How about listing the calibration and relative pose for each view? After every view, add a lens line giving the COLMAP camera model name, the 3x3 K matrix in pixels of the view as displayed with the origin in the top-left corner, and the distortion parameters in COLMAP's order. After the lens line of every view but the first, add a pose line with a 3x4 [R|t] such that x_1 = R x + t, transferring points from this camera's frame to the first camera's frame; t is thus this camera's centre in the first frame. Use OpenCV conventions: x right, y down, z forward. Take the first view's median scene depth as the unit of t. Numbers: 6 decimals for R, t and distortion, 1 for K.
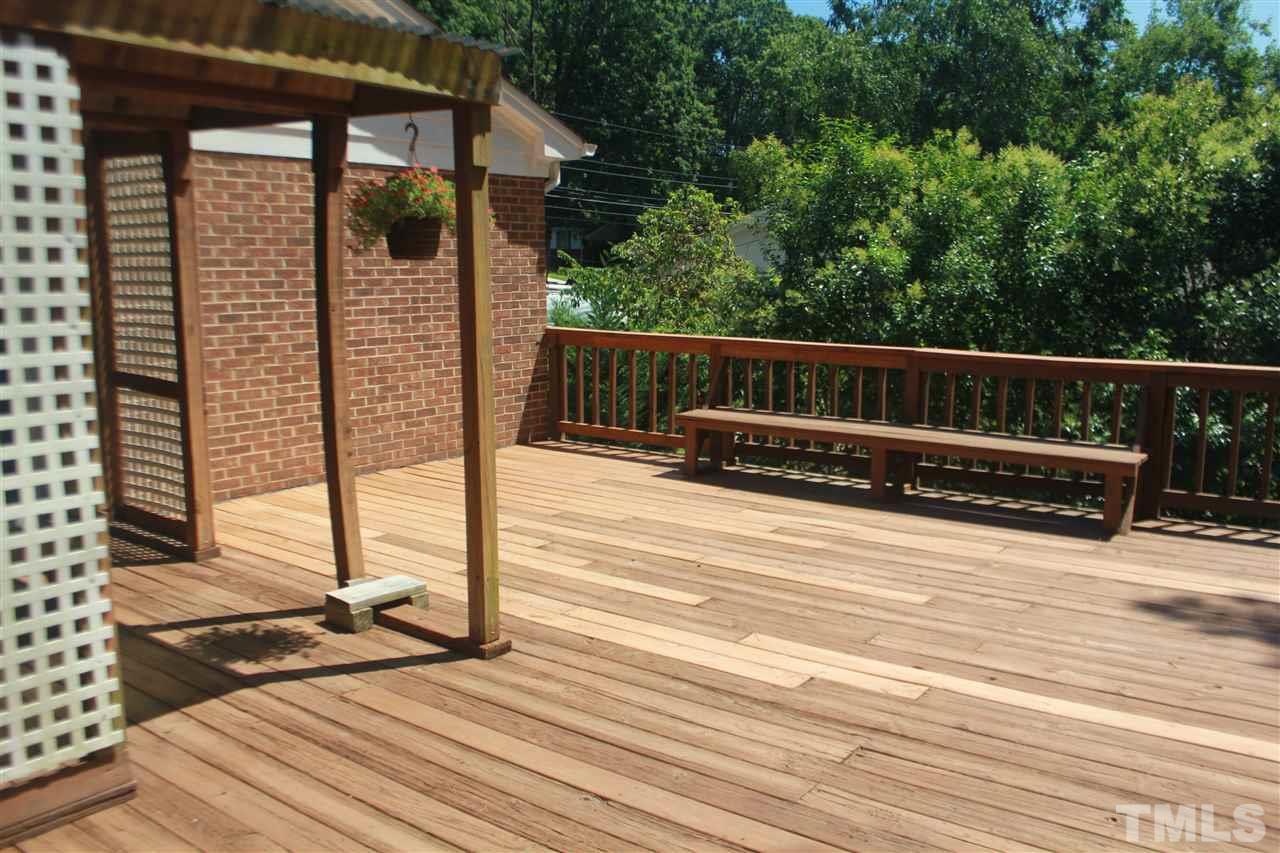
lens RADIAL K [[1061.8, 0, 640.0], [0, 1061.8, 426.5], [0, 0, 1]] dist [-0.117788, 0.004182]
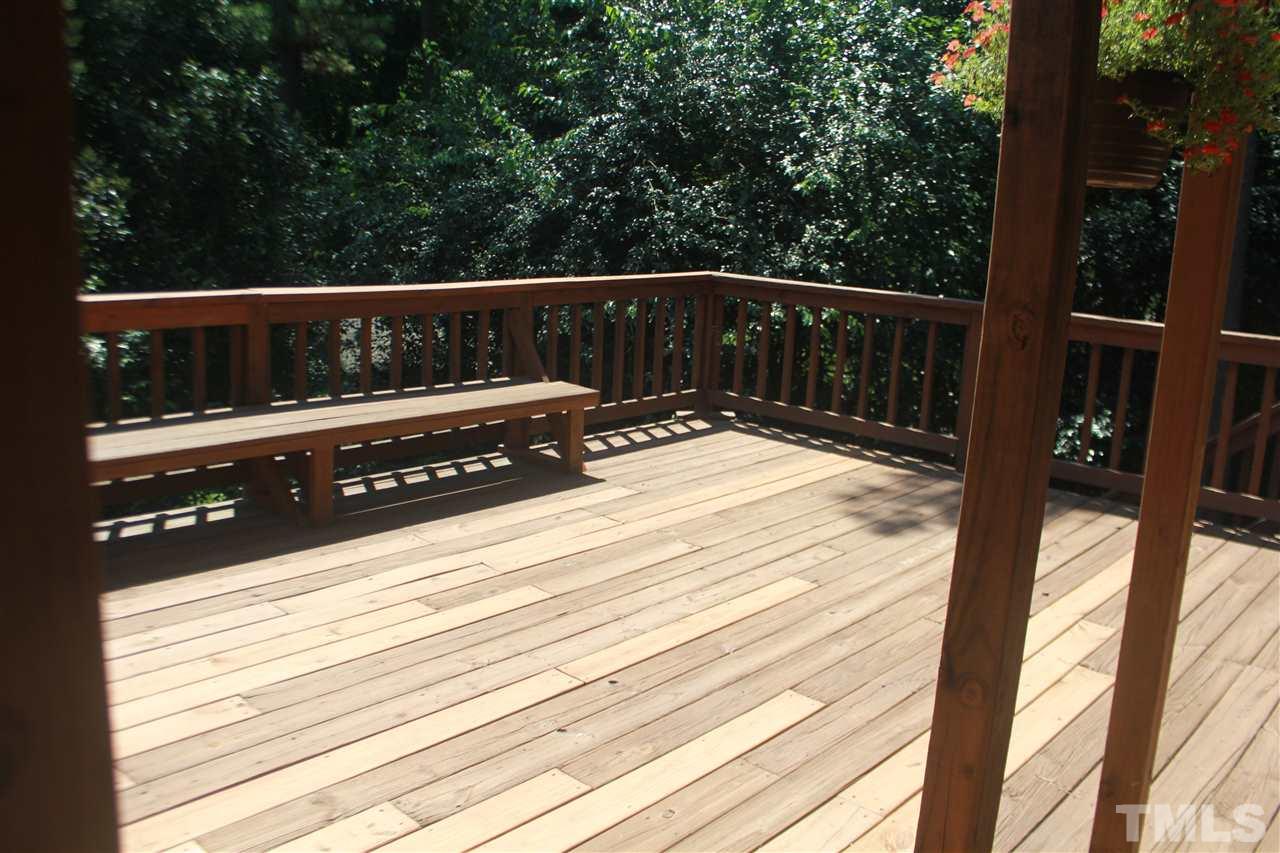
lens RADIAL K [[1112.7, 0, 658.2], [0, 1112.7, 403.9], [0, 0, 1]] dist [-0.134899, 0.131113]
pose [[0.099291, -0.176958, 0.979197, -0.529206], [0.114362, 0.979569, 0.165429, -0.120341], [-0.988465, 0.095557, 0.117500, 0.928241]]
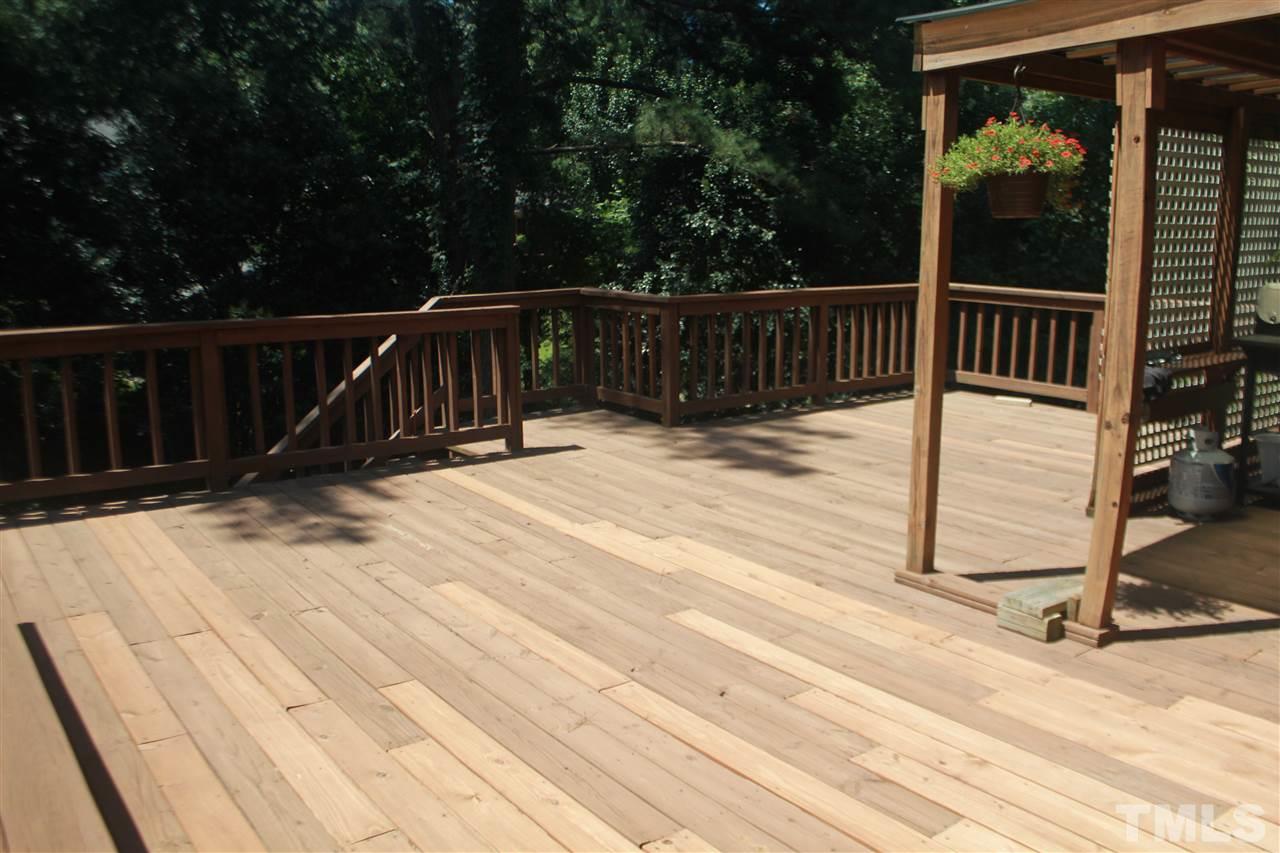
lens RADIAL K [[1061.8, 0, 640.0], [0, 1061.8, 426.5], [0, 0, 1]] dist [-0.117788, 0.004182]
pose [[-0.957961, -0.061098, 0.280316, -0.131190], [0.037496, 0.942017, 0.333463, -0.250462], [-0.284436, 0.329955, -0.900125, 1.621439]]
